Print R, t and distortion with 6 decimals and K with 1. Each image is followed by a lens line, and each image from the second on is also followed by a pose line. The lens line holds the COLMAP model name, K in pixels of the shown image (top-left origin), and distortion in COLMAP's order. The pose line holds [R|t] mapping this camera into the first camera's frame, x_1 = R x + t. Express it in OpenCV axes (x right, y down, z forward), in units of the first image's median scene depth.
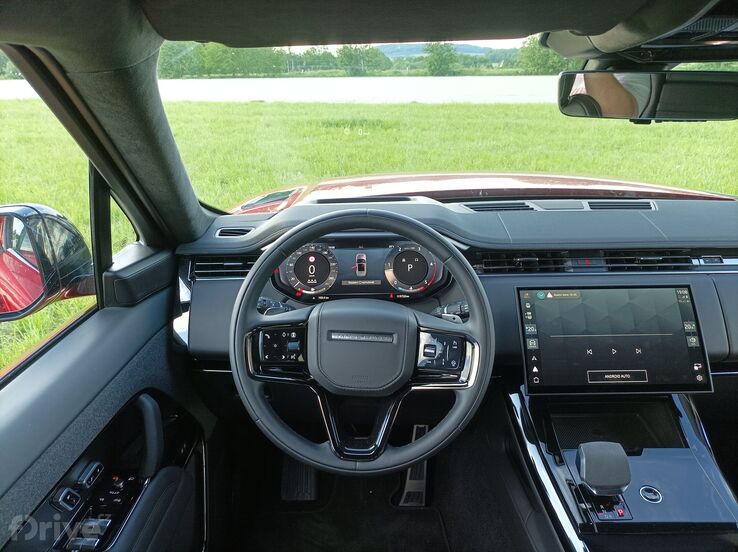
lens RADIAL K [[547.6, 0, 371.6], [0, 547.6, 279.5], [0, 0, 1]] dist [0.022769, -0.006950]
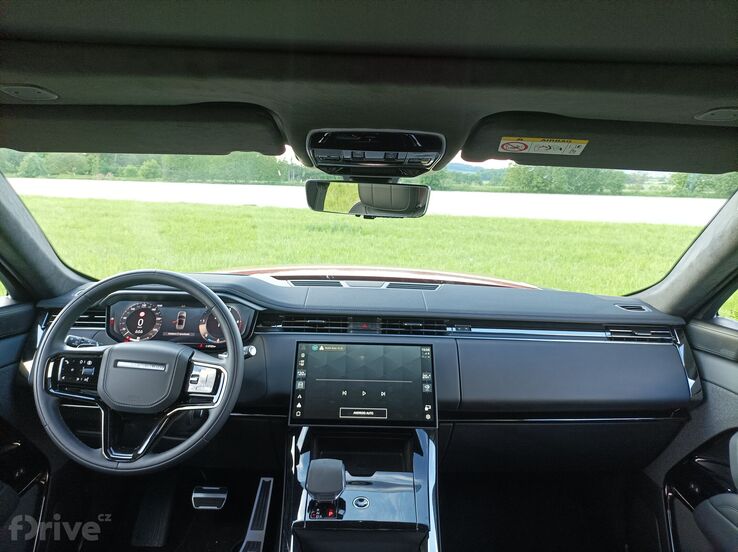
lens RADIAL K [[547.6, 0, 366.2], [0, 547.6, 279.2], [0, 0, 1]] dist [0.022769, -0.006950]
pose [[0.999171, 0.040485, 0.004332, 0.393856], [-0.038953, 0.981448, -0.187729, 0.100359], [-0.011852, 0.187405, 0.982211, -0.255639]]
